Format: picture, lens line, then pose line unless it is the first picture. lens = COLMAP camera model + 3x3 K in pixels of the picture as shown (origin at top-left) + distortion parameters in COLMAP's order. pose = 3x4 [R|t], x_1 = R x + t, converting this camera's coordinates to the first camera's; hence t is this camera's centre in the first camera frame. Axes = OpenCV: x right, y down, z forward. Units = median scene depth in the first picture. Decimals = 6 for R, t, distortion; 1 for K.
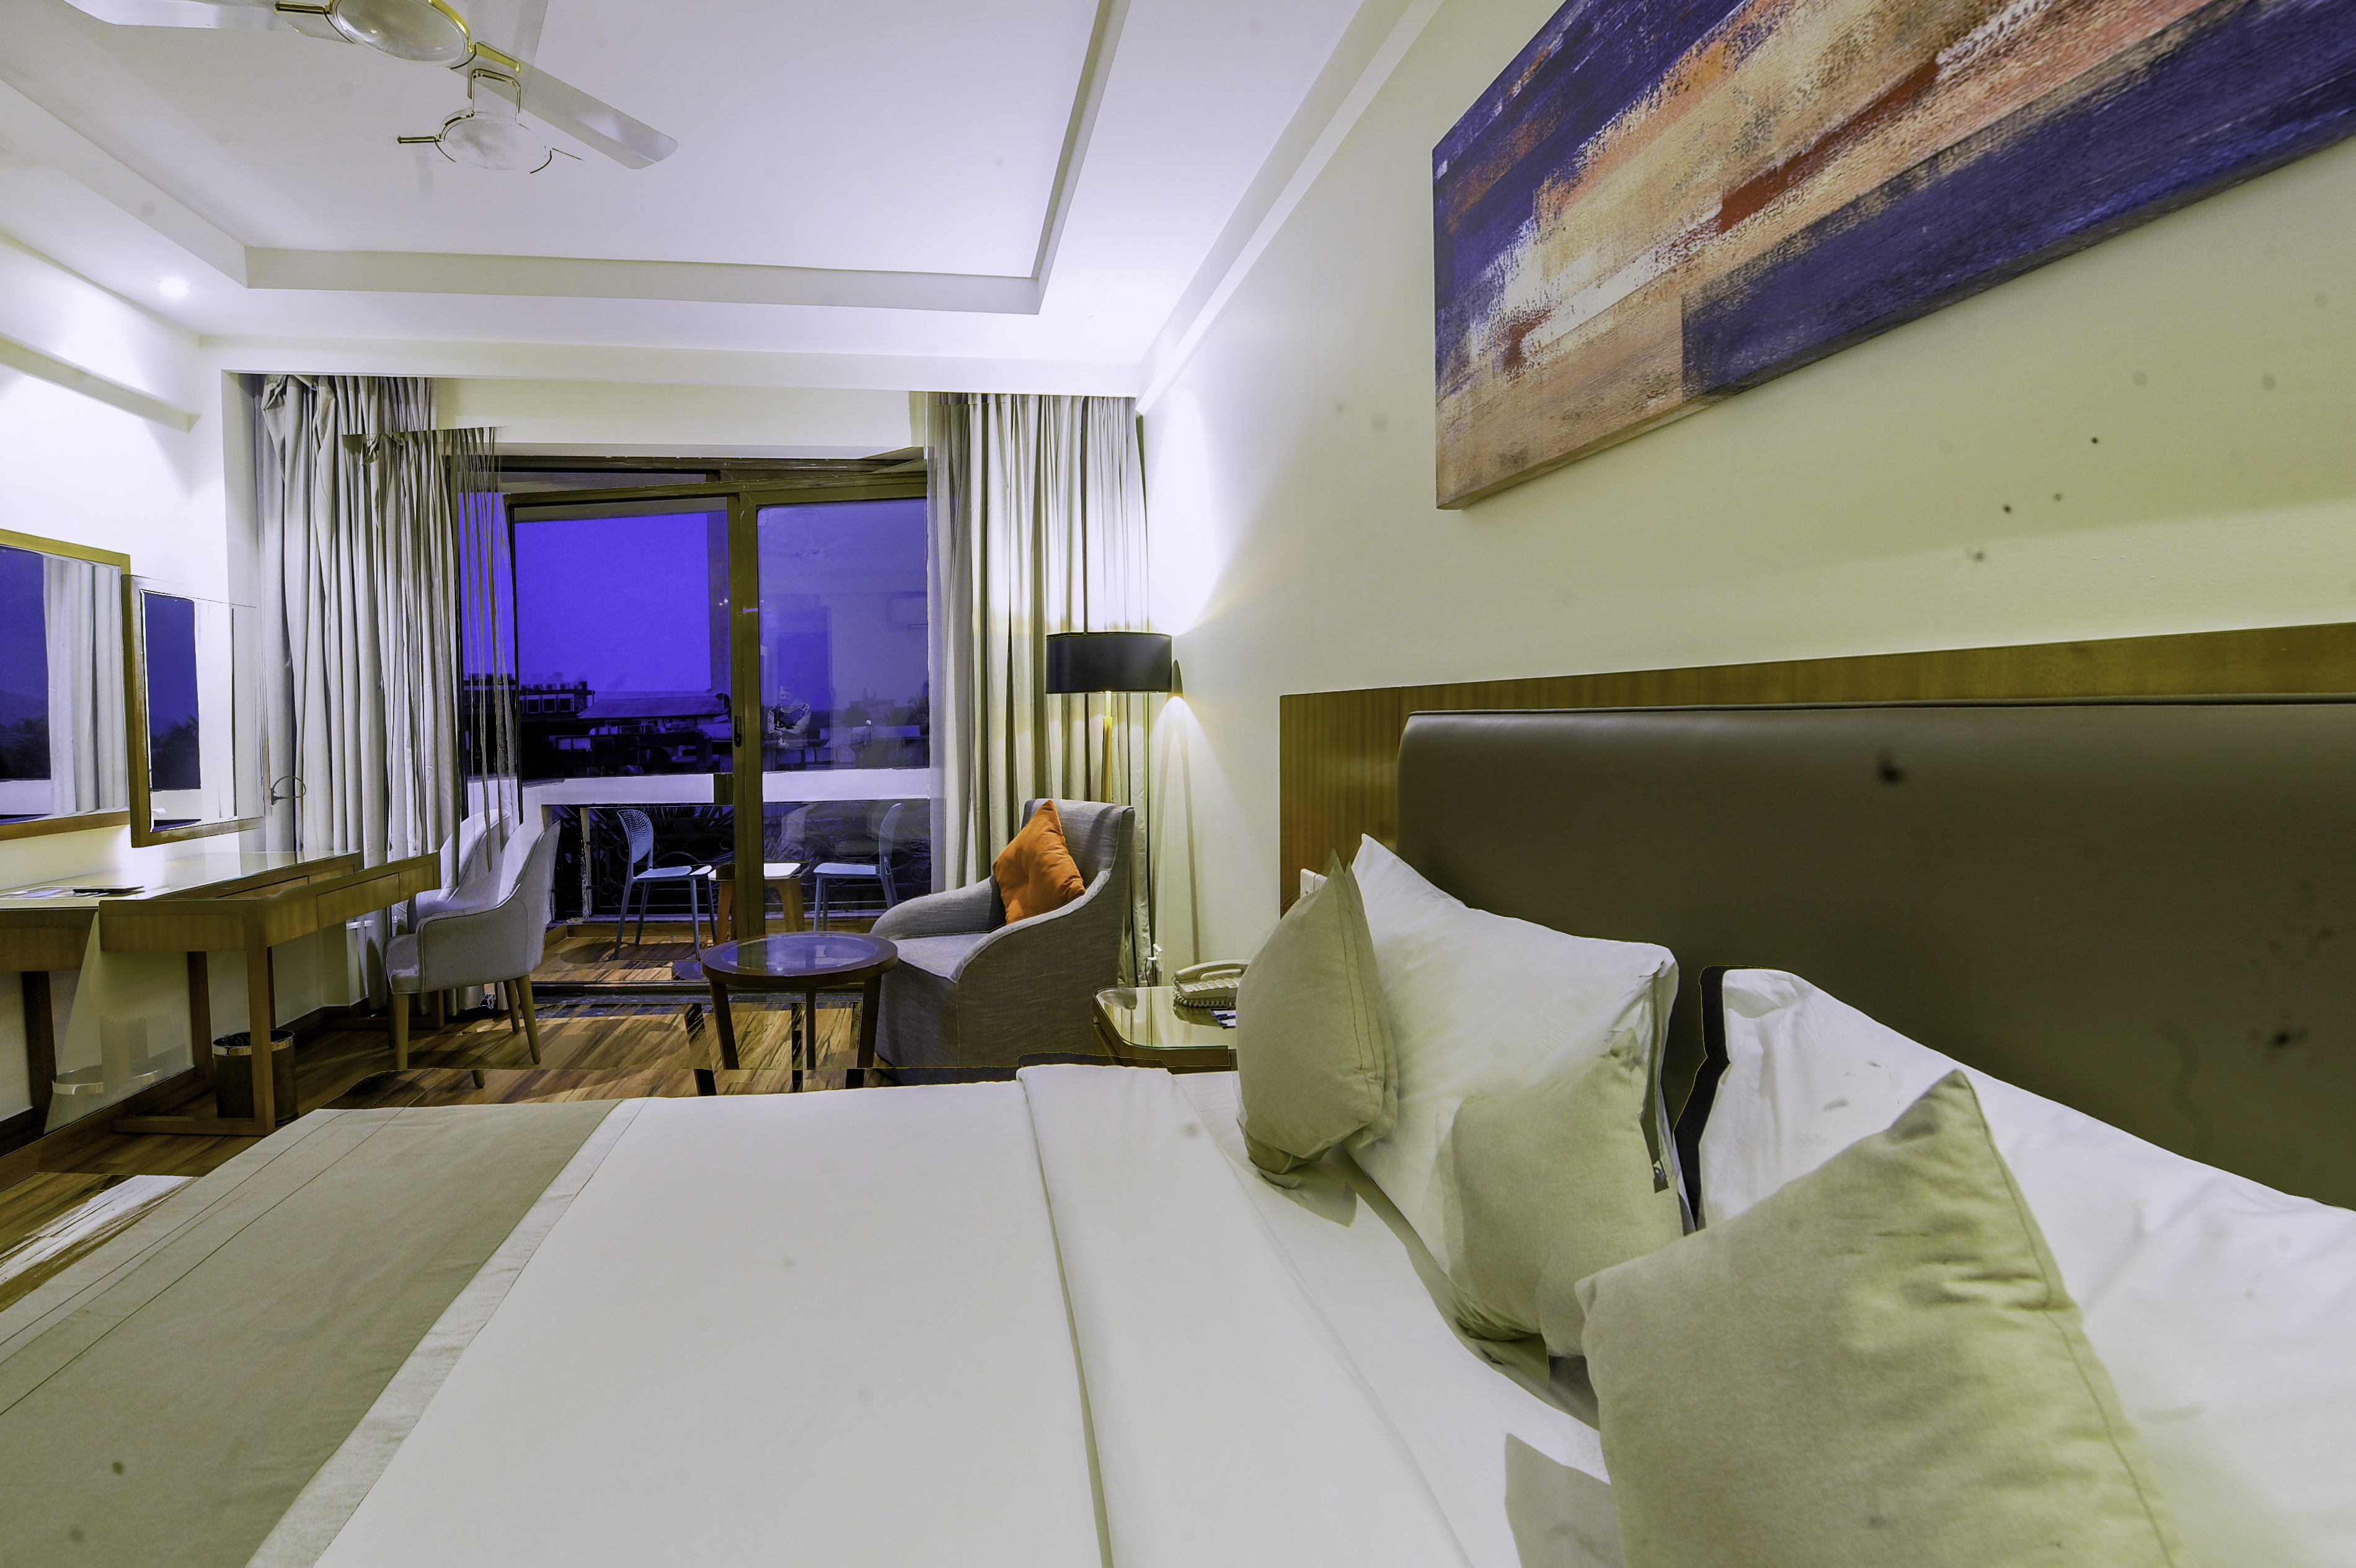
lens RADIAL K [[1057.2, 0, 1057.1], [0, 1057.2, 773.0], [0, 0, 1]] dist [-0.023773, 0.000053]
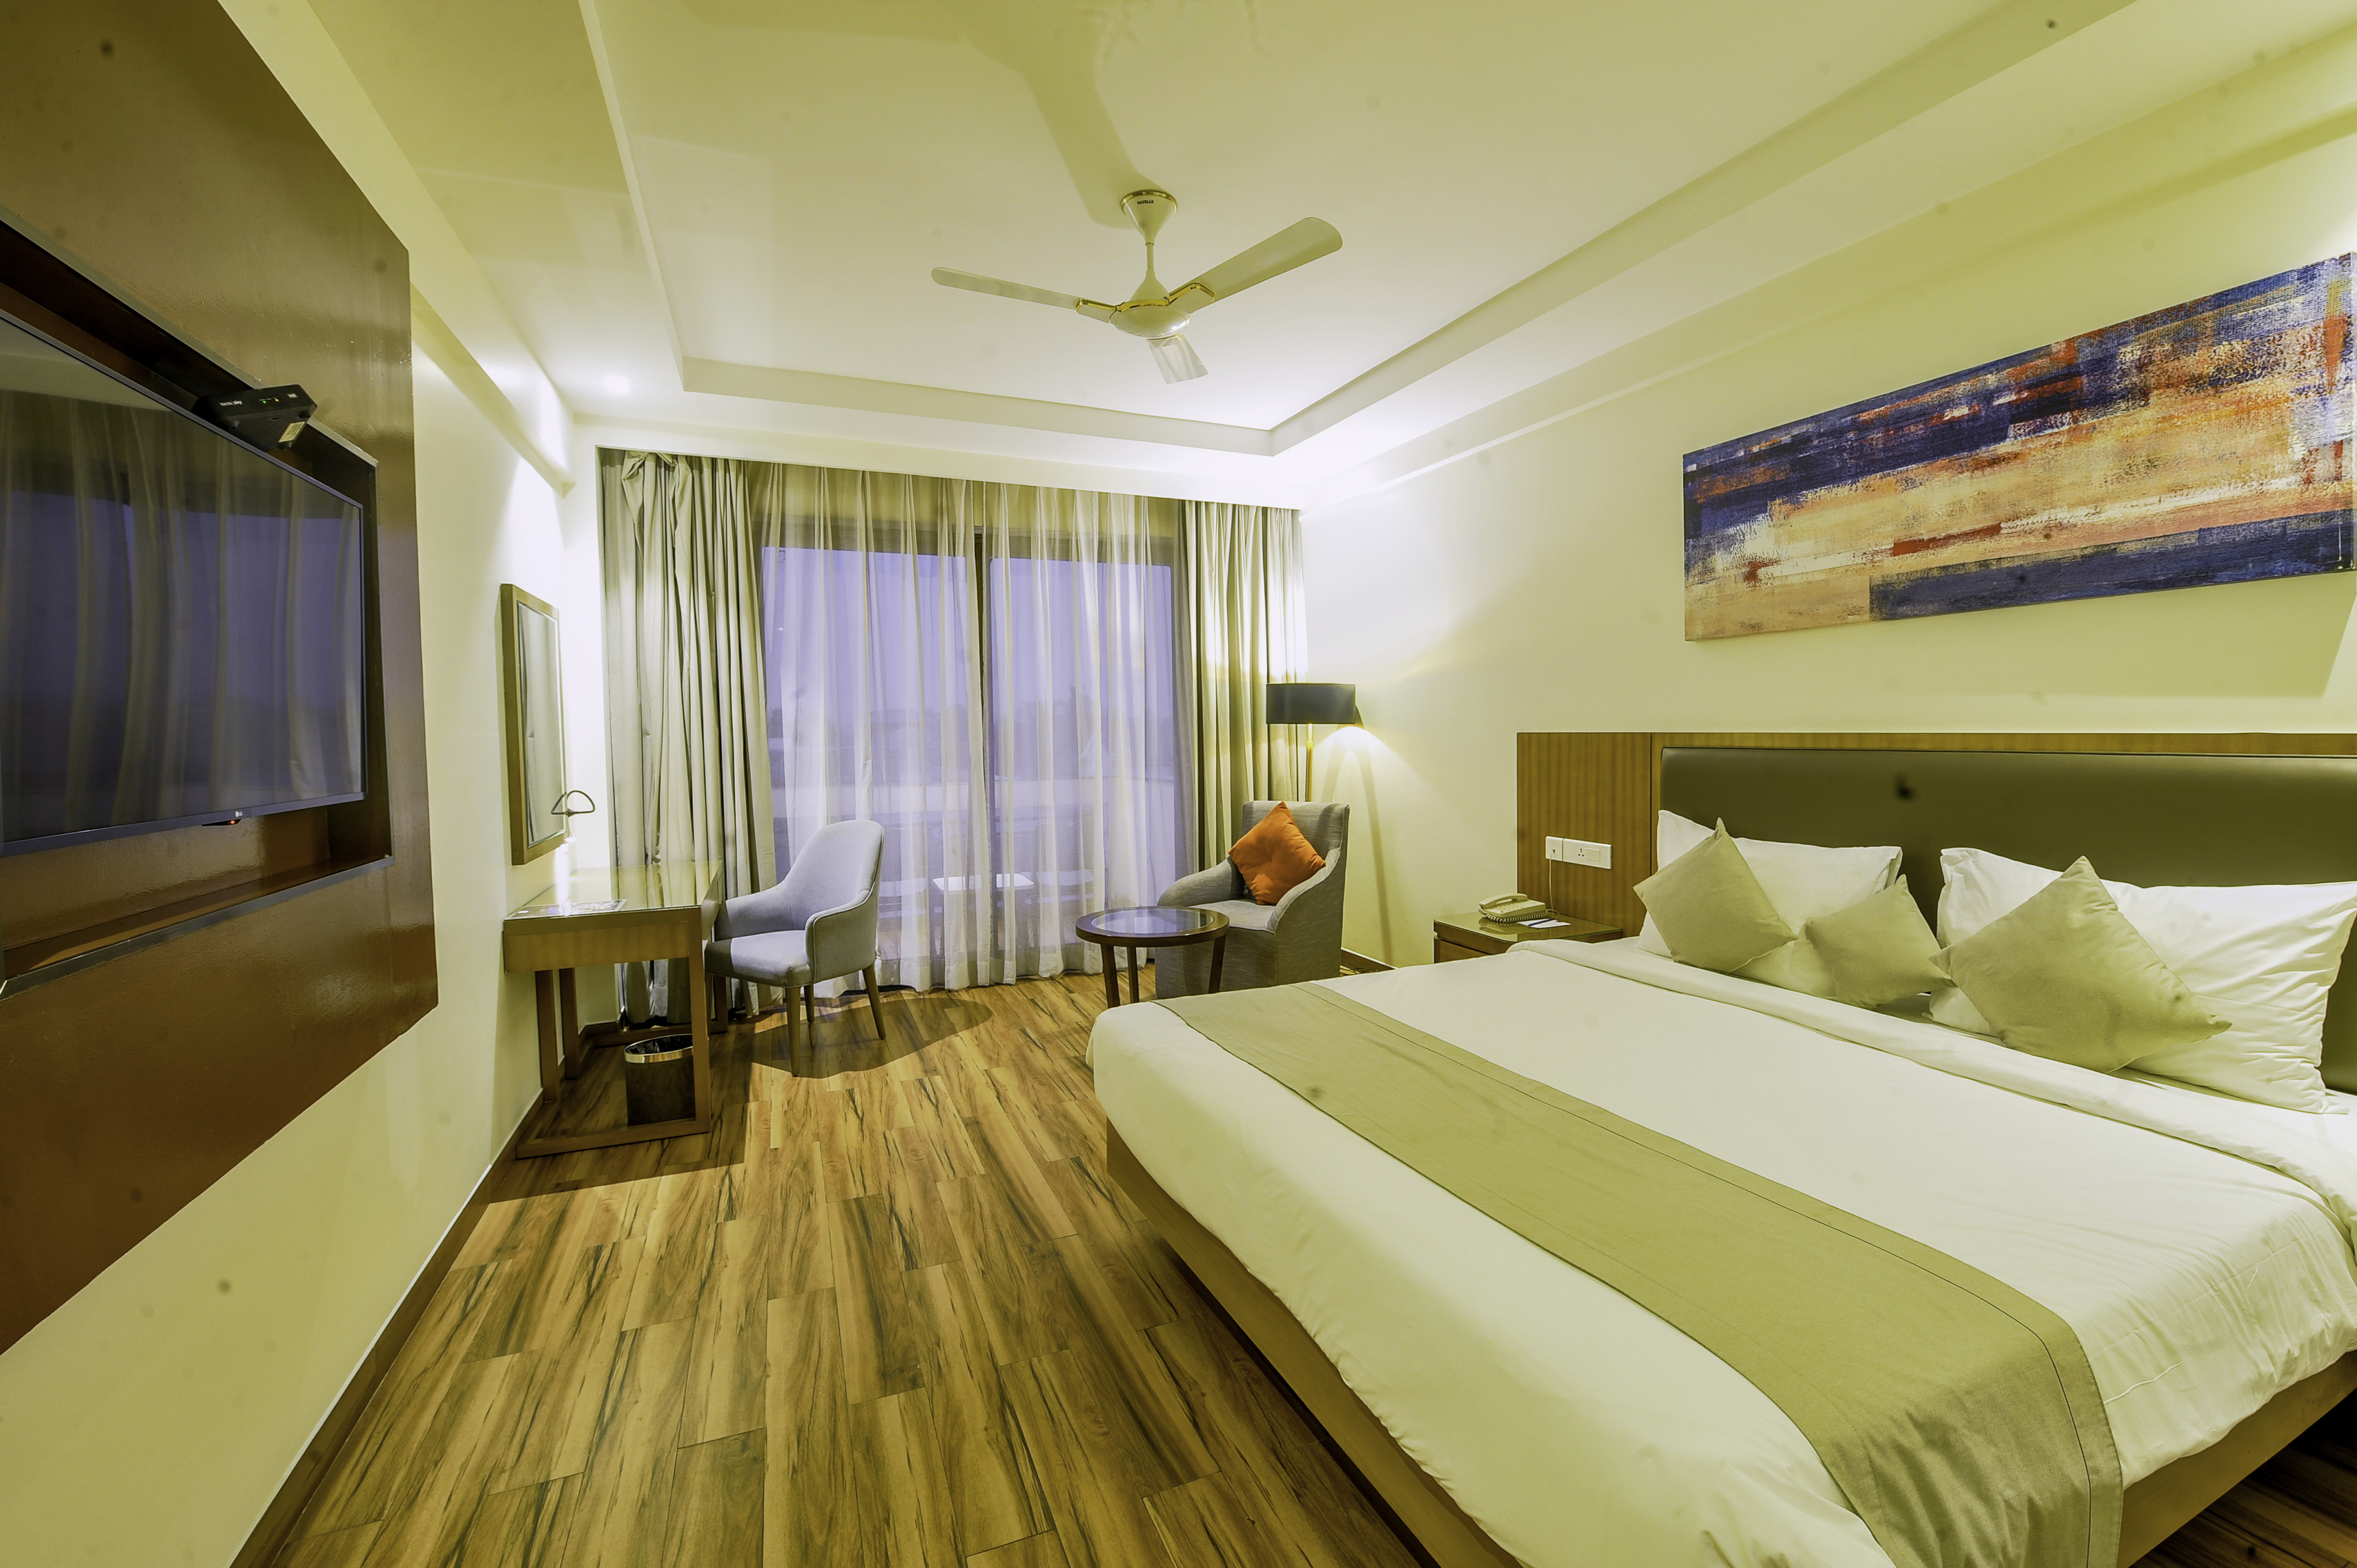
lens RADIAL K [[998.9, 0, 1182.9], [0, 998.9, 768.5], [0, 0, 1]] dist [-0.015802, -0.001531]
pose [[0.958520, -0.015834, 0.284584, -1.157843], [0.018909, 0.999789, -0.008060, -0.023363], [-0.284396, 0.013107, 0.958617, -0.531220]]
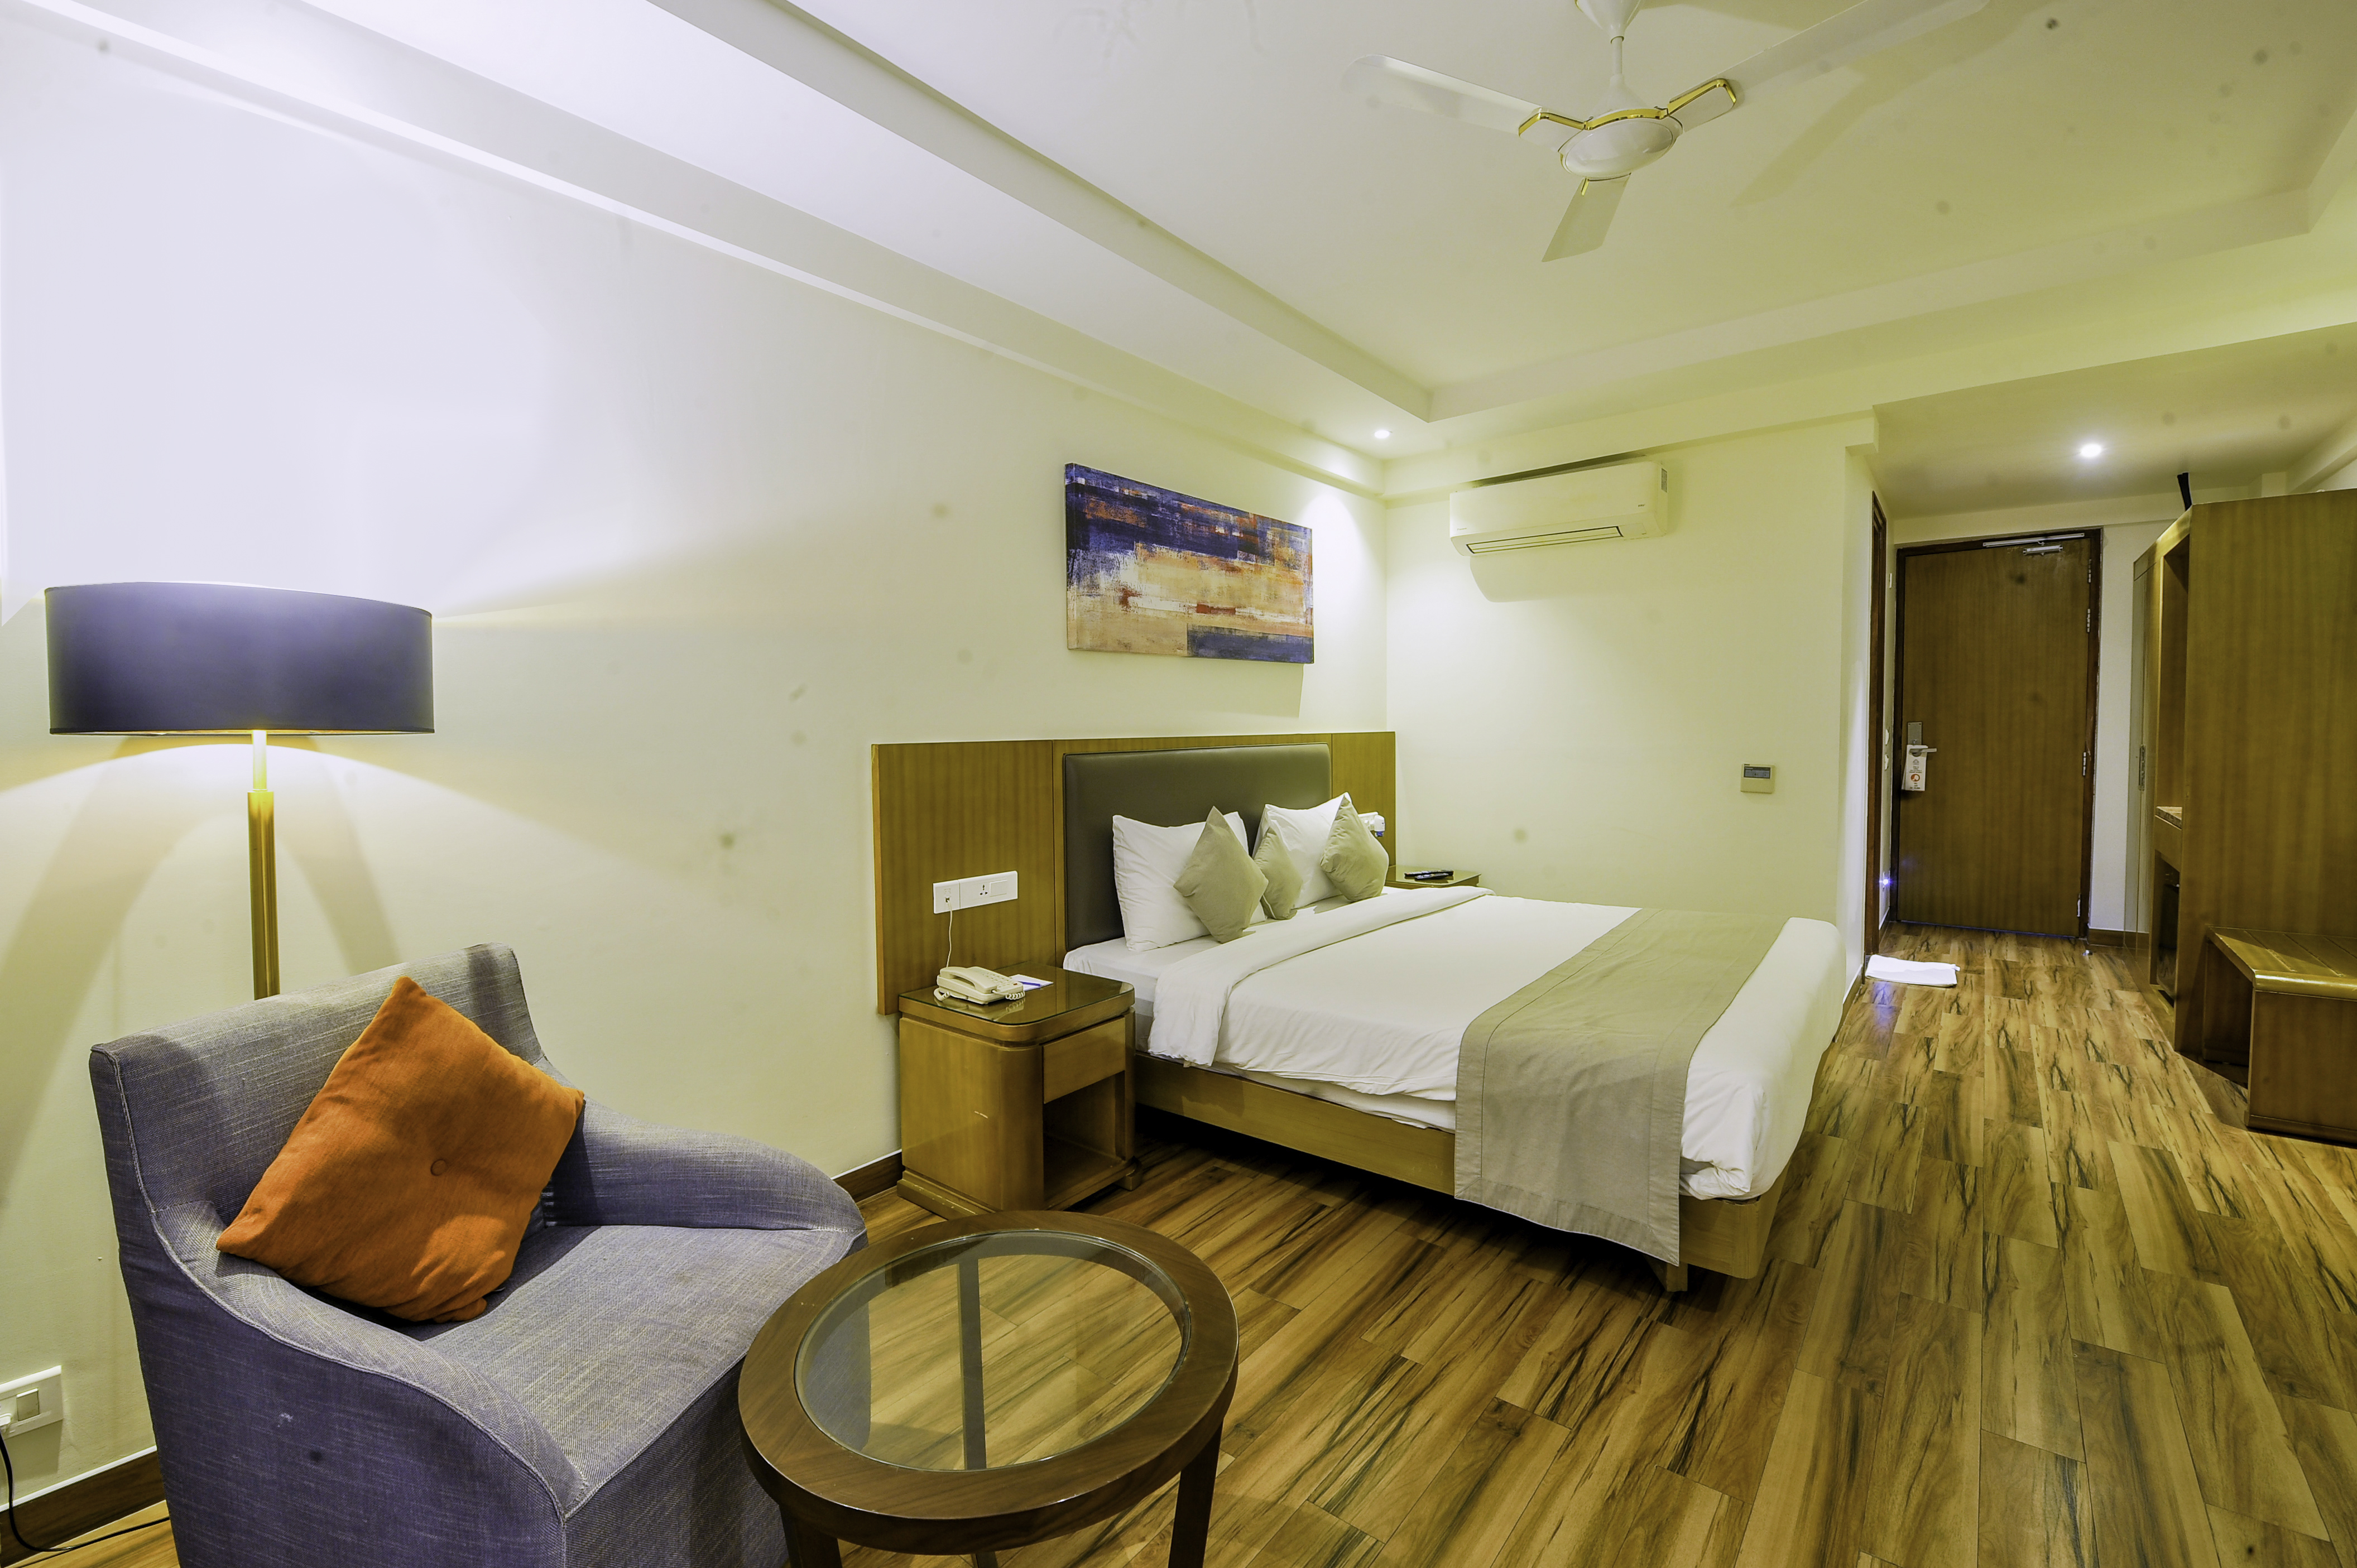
lens RADIAL K [[966.4, 0, 1204.6], [0, 966.4, 764.9], [0, 0, 1]] dist [-0.016311, -0.001207]
pose [[-0.710652, -0.010359, 0.703468, -1.182923], [0.053614, 0.996187, 0.068831, -0.164644], [-0.701498, 0.086631, -0.707387, 2.356596]]
